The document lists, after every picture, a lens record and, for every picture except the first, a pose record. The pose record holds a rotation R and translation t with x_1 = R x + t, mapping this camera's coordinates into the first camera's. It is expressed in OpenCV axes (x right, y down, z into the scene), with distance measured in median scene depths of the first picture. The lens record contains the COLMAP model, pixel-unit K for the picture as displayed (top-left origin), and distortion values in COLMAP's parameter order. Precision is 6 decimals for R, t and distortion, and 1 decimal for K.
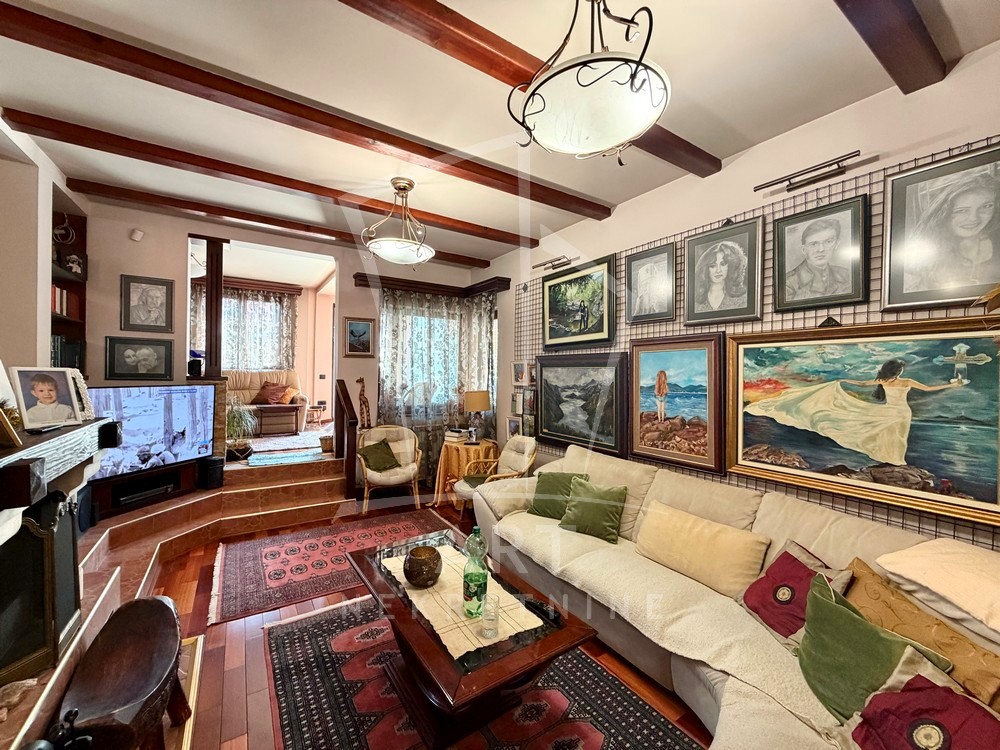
lens RADIAL K [[401.9, 0, 496.2], [0, 401.9, 375.5], [0, 0, 1]] dist [0.000853, 0.000231]
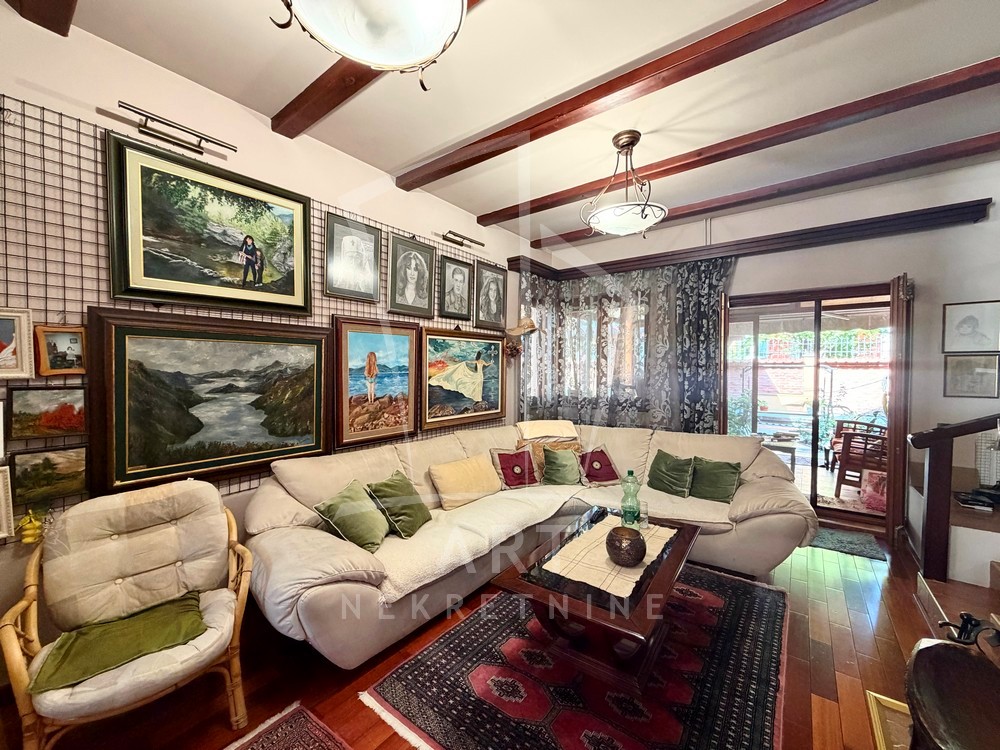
lens RADIAL K [[401.9, 0, 496.2], [0, 401.9, 375.5], [0, 0, 1]] dist [0.000853, 0.000231]
pose [[-0.341712, -0.028842, 0.939362, -0.681373], [-0.001710, 0.999546, 0.030068, 0.017019], [-0.939803, 0.008669, -0.341606, 1.121795]]
